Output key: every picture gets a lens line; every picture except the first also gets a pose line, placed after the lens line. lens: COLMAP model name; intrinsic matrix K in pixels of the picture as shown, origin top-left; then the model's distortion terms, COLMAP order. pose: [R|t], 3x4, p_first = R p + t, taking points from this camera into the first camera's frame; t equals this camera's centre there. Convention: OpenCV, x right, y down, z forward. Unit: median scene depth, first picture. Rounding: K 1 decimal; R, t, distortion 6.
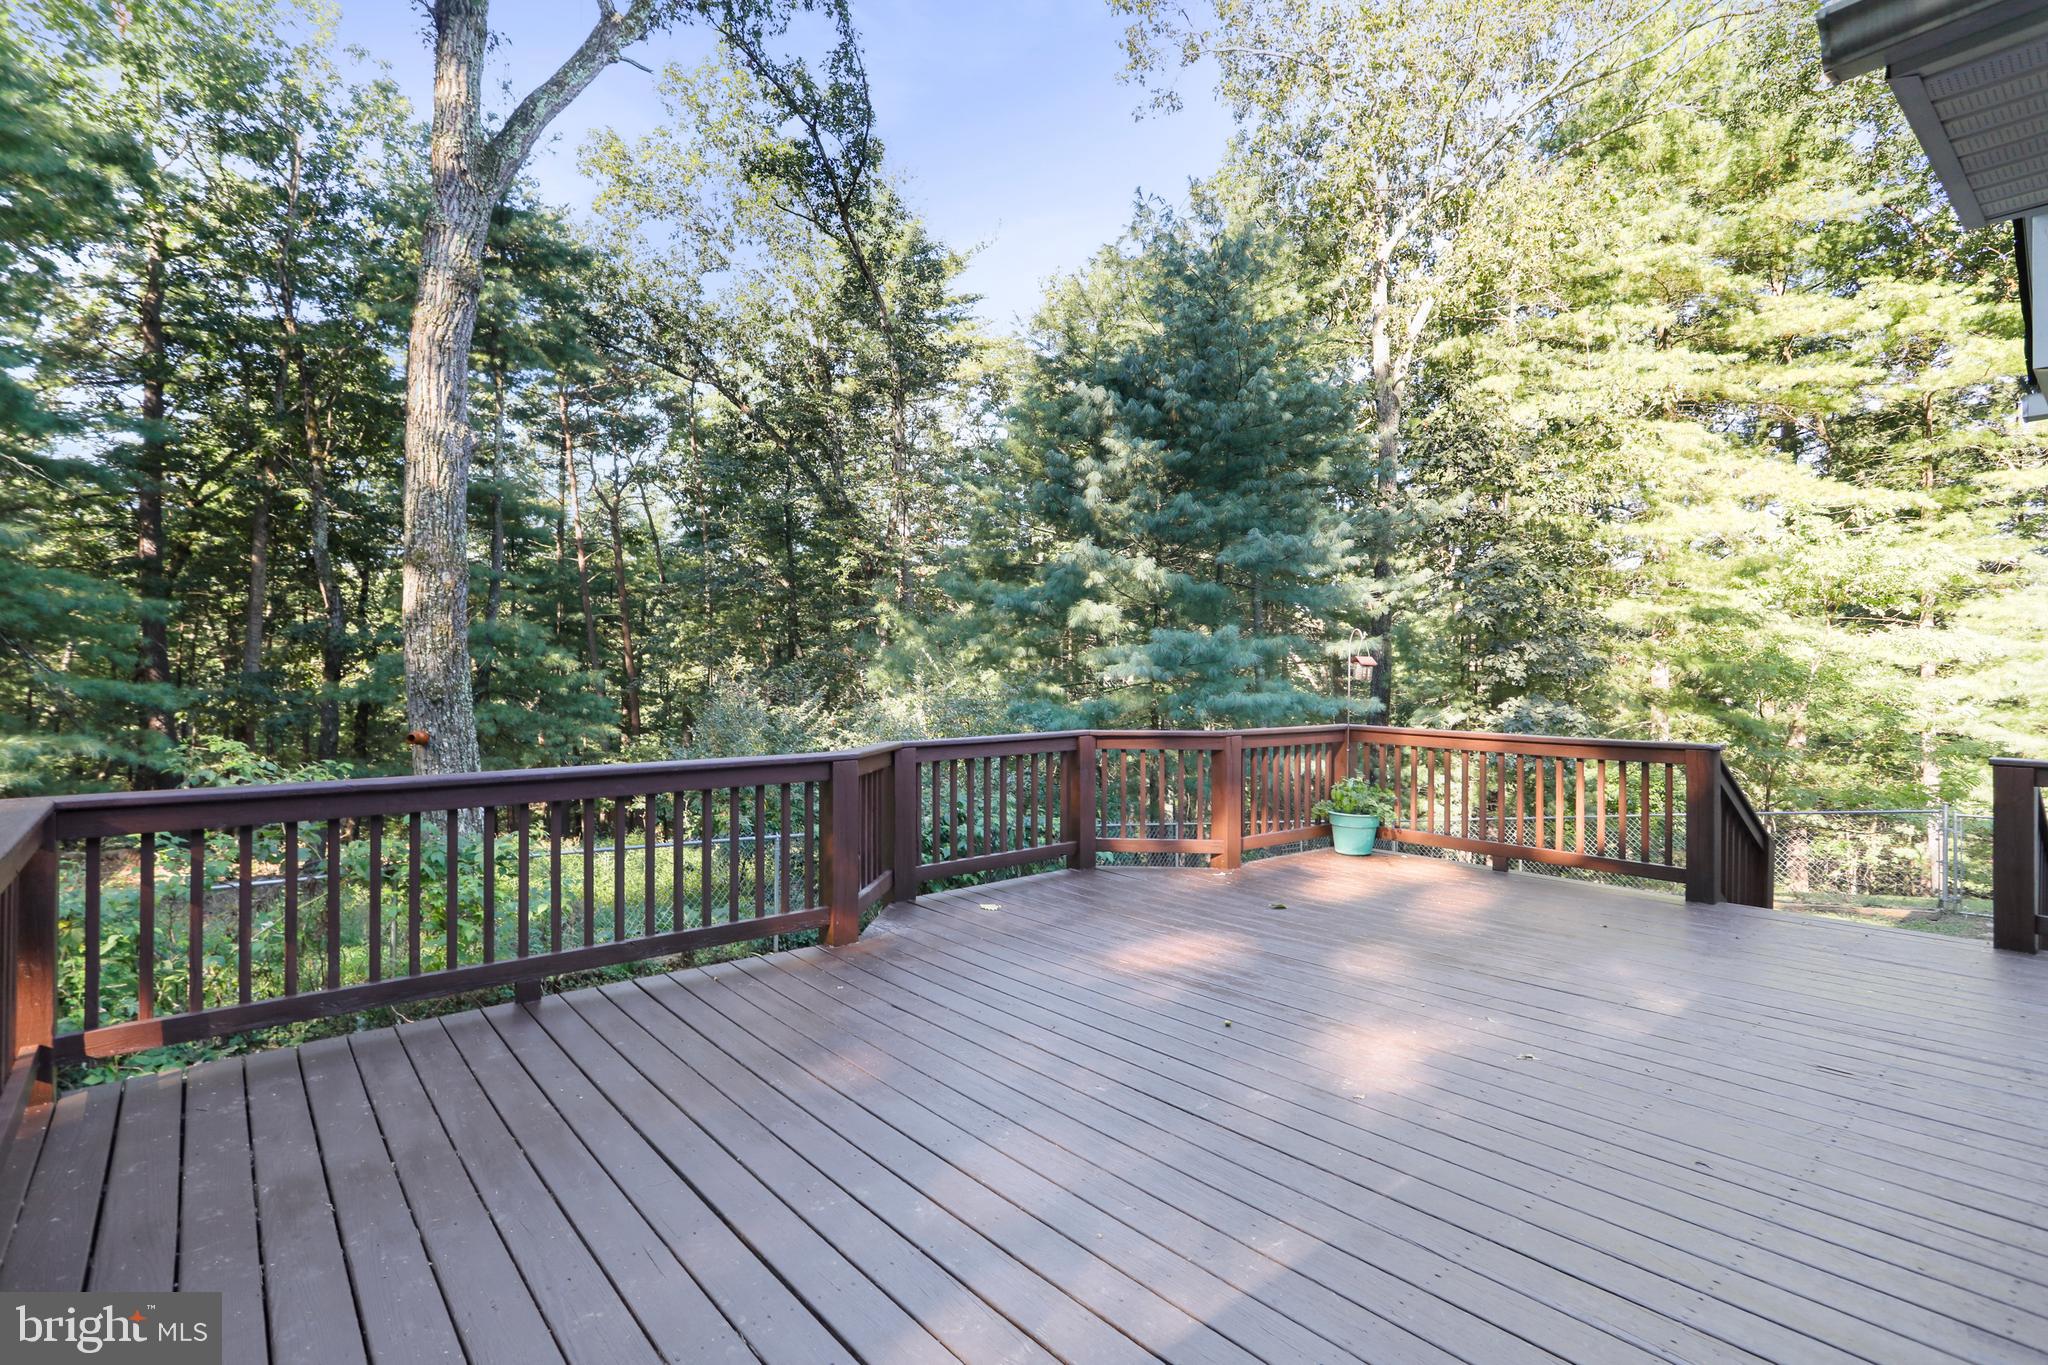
lens RADIAL K [[1003.6, 0, 1024.0], [0, 1003.6, 682.5], [0, 0, 1]] dist [-0.069445, 0.034523]
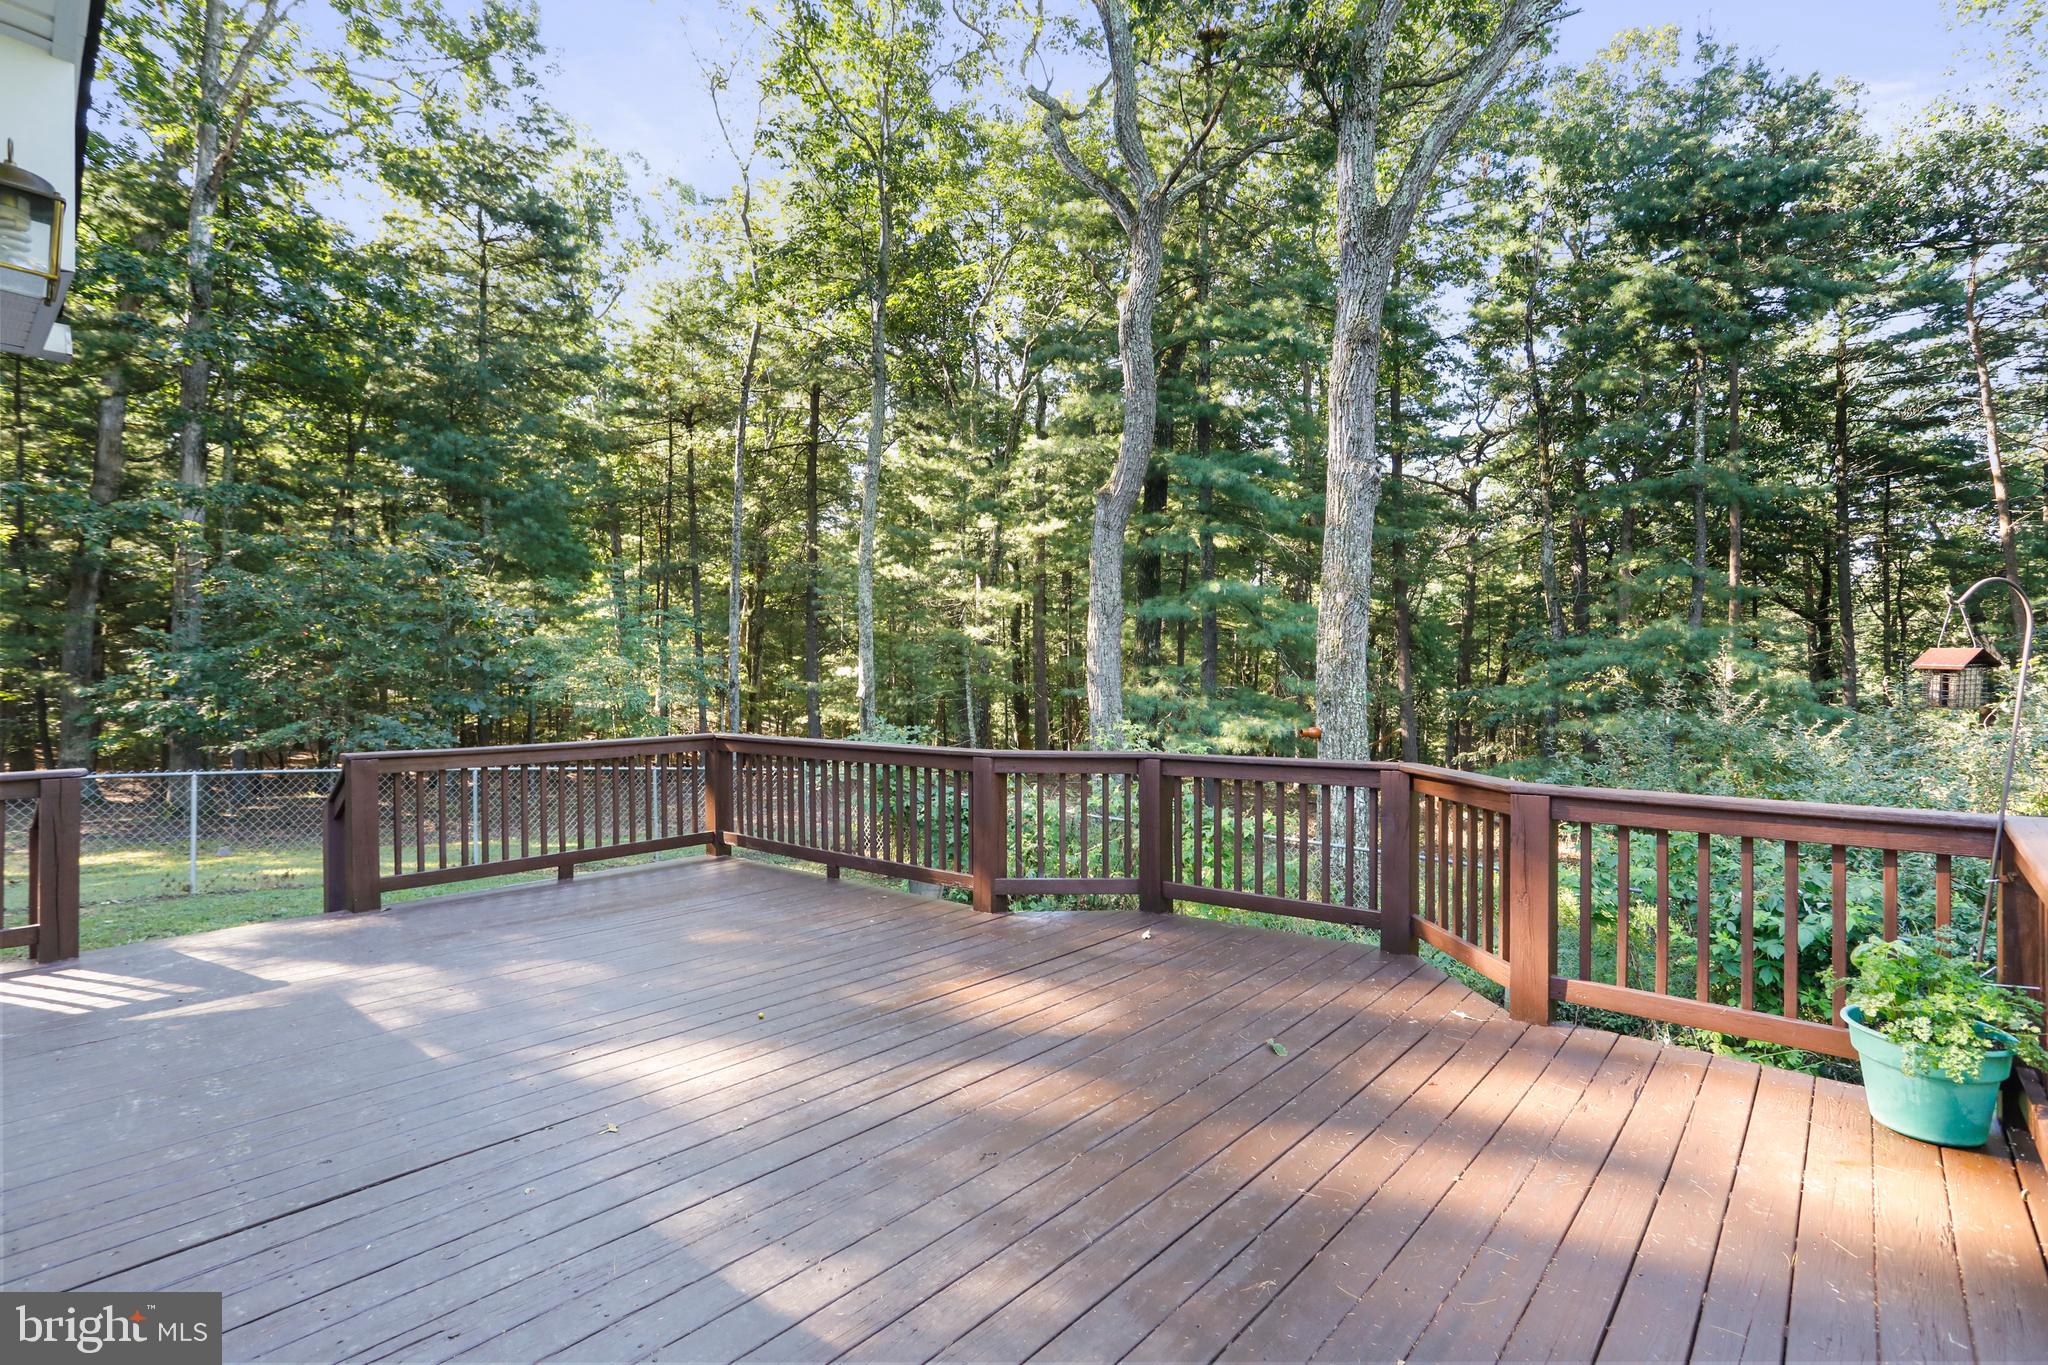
lens RADIAL K [[1003.6, 0, 1024.0], [0, 1003.6, 682.5], [0, 0, 1]] dist [-0.069445, 0.034523]
pose [[0.166582, 0.003019, -0.986023, 1.231216], [0.001059, 0.999994, 0.003241, -0.016024], [0.986027, -0.001584, 0.166577, 1.044925]]
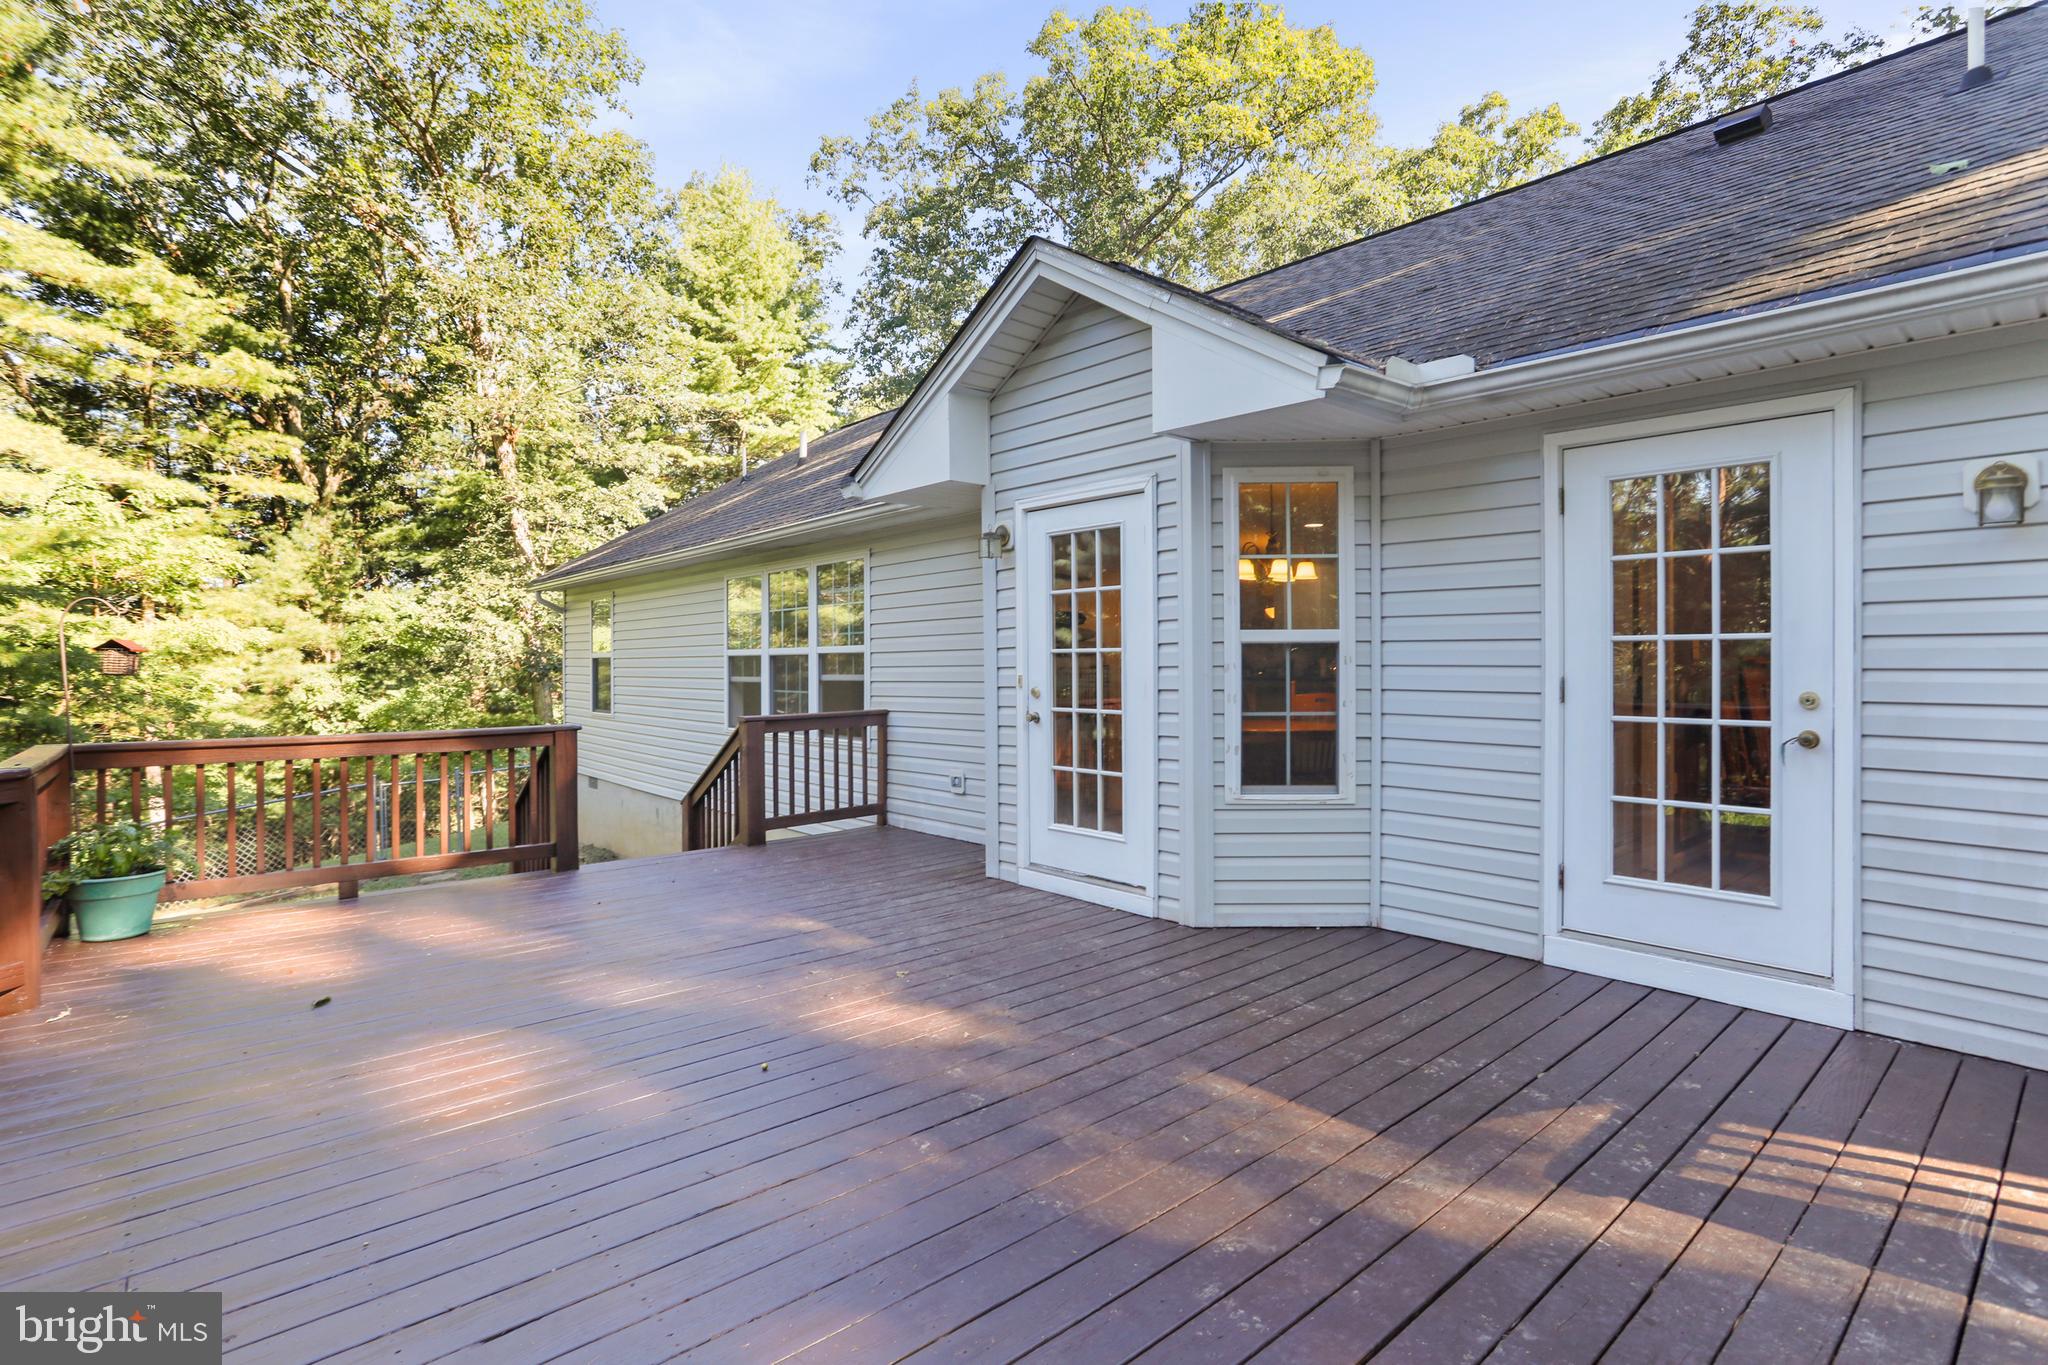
lens RADIAL K [[1003.6, 0, 1024.0], [0, 1003.6, 682.5], [0, 0, 1]] dist [-0.069445, 0.034523]
pose [[-0.030258, -0.027155, 0.999173, -0.622761], [0.014473, 0.999514, 0.027603, -0.011974], [-0.999437, 0.015296, -0.029850, 0.755456]]
